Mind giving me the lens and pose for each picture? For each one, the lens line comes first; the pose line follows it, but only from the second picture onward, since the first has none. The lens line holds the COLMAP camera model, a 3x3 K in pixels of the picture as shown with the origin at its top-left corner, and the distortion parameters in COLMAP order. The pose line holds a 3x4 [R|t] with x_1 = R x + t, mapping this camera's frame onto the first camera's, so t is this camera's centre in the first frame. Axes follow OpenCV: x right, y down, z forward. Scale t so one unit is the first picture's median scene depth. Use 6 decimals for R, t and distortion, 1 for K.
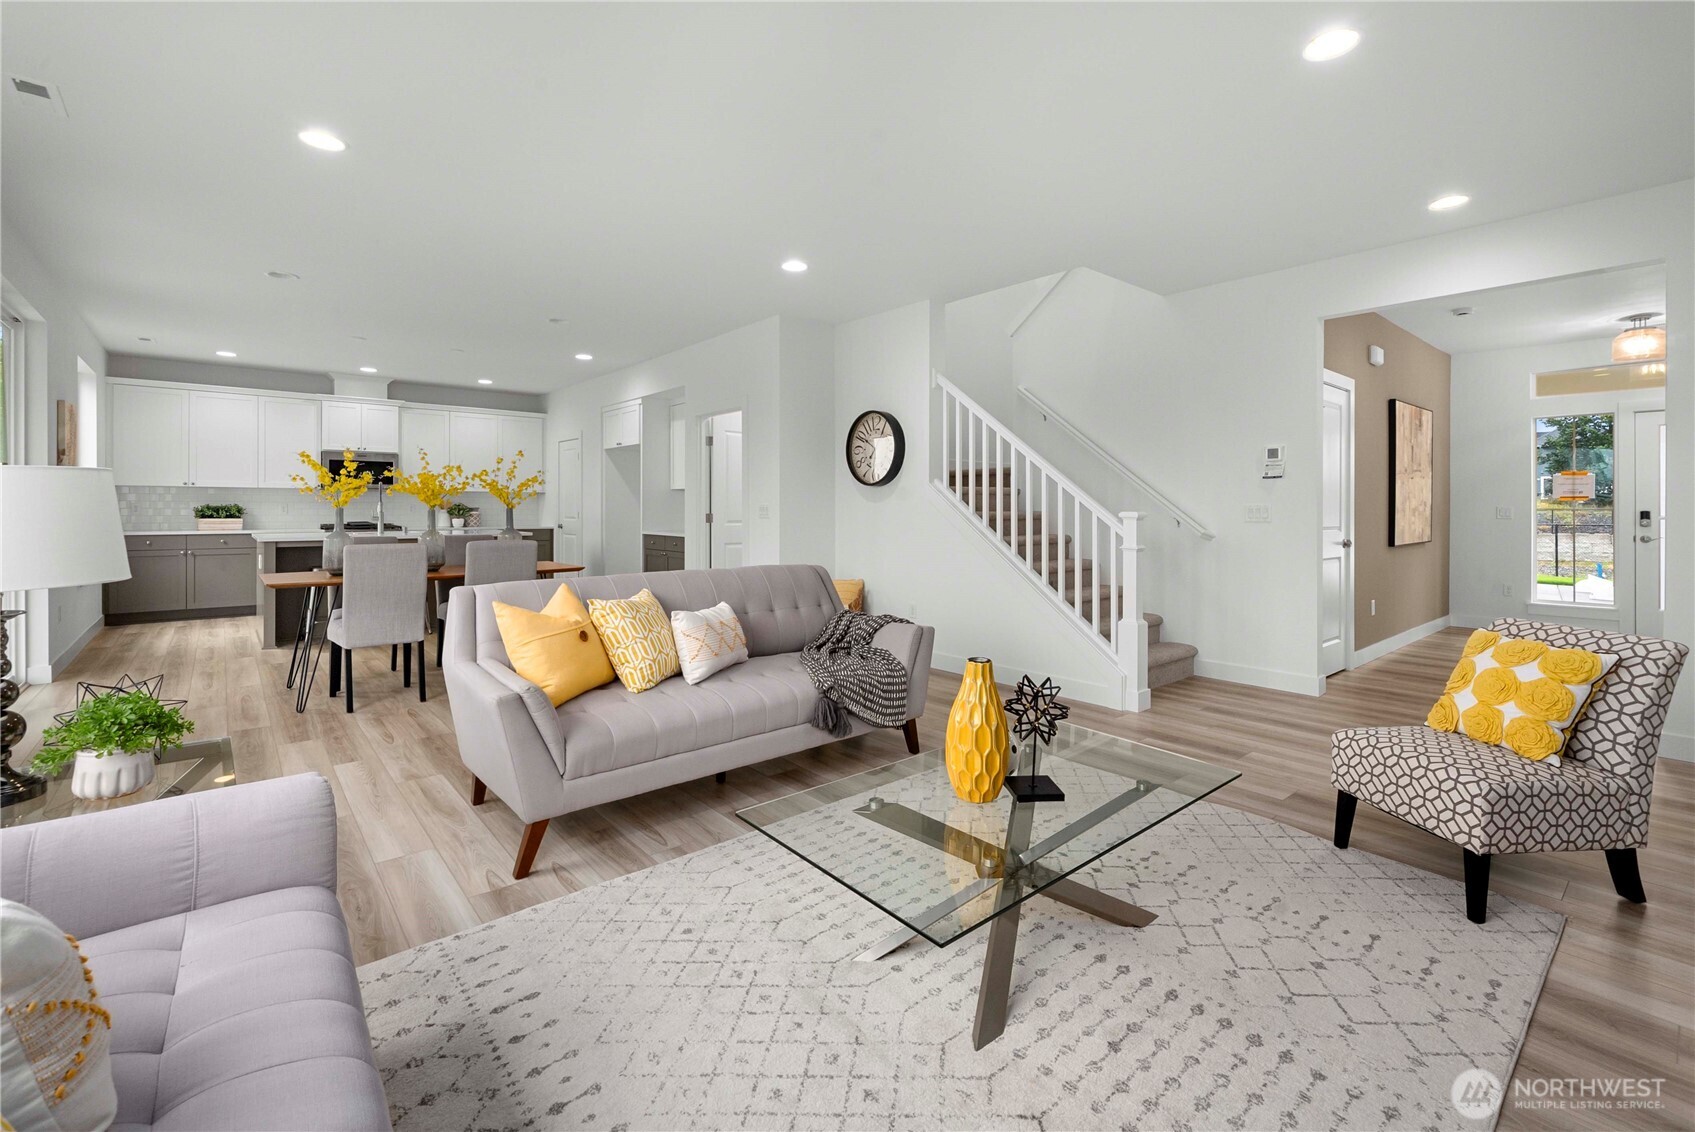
lens RADIAL K [[742.3, 0, 865.4], [0, 742.3, 509.8], [0, 0, 1]] dist [-0.001085, -0.000254]
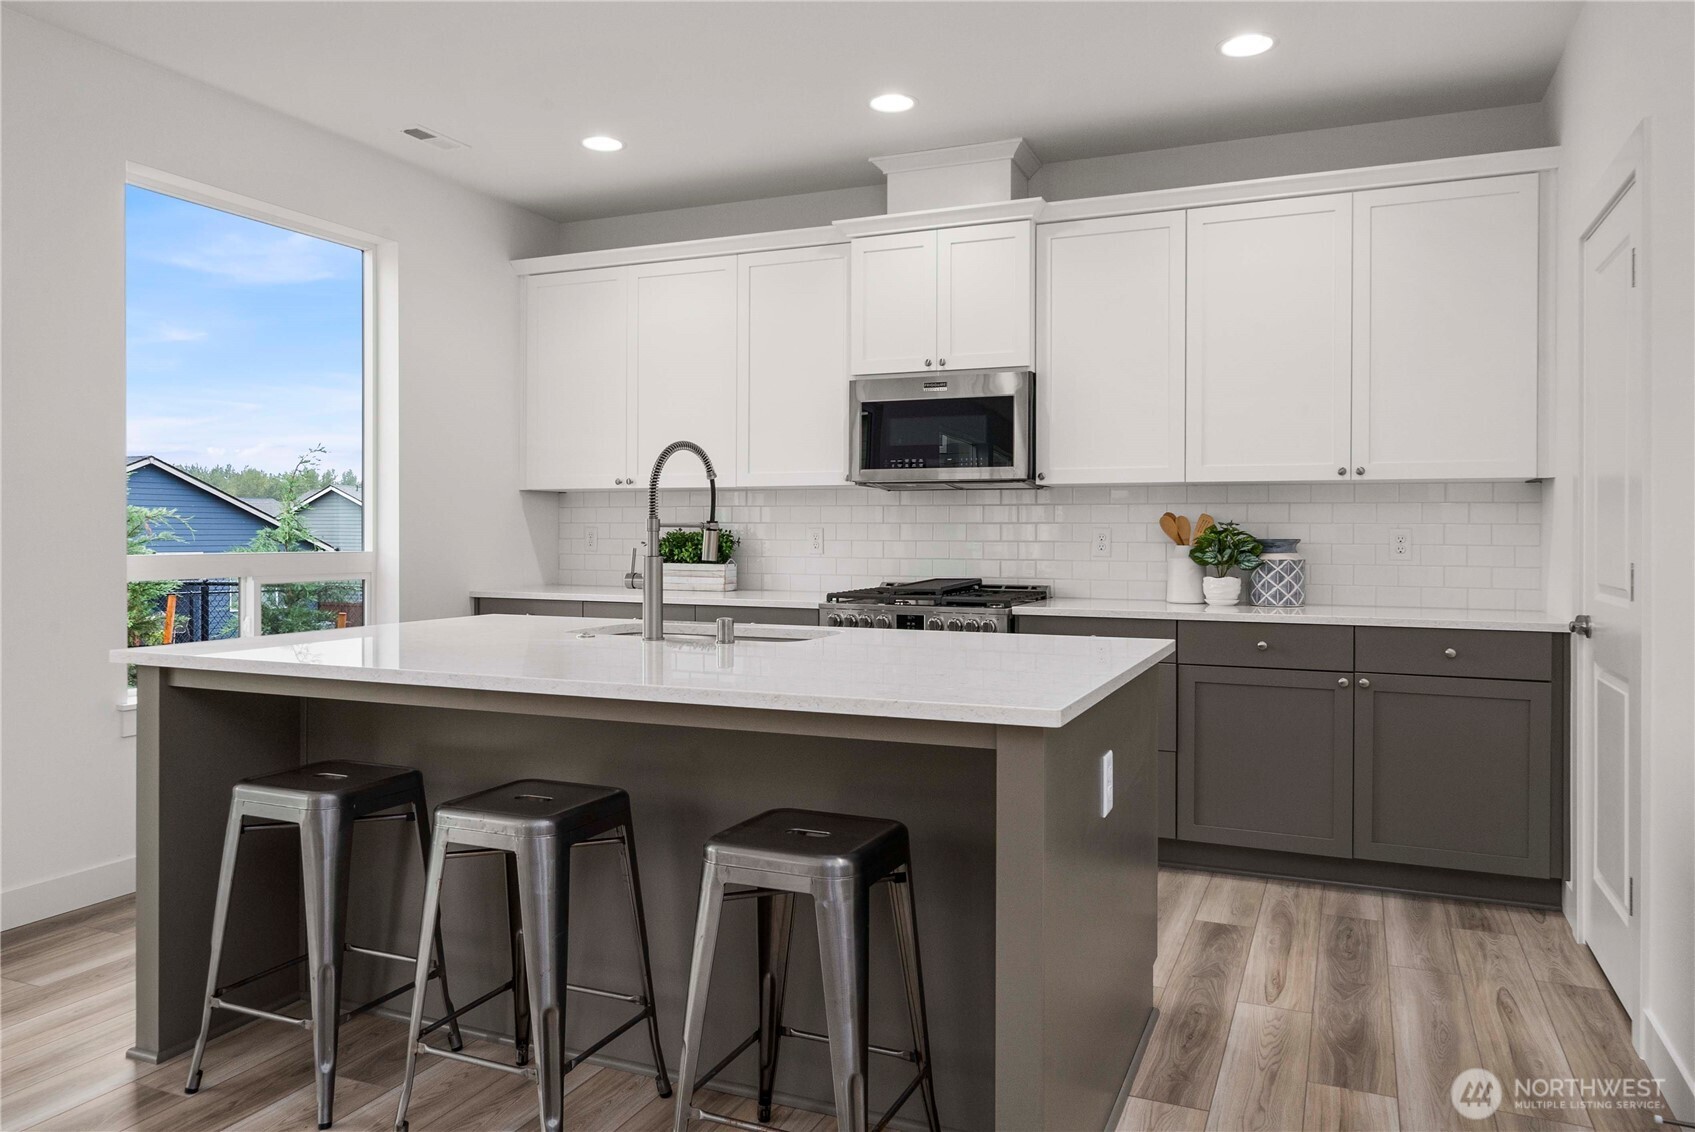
lens RADIAL K [[1167.2, 0, 848.0], [0, 1167.2, 535.5], [0, 0, 1]] dist [0.000937, 0.000370]
pose [[0.425217, 0.001331, -0.905091, -0.235678], [-0.005025, 0.999987, -0.000890, -0.003817], [0.905078, 0.004927, 0.425218, 0.806254]]
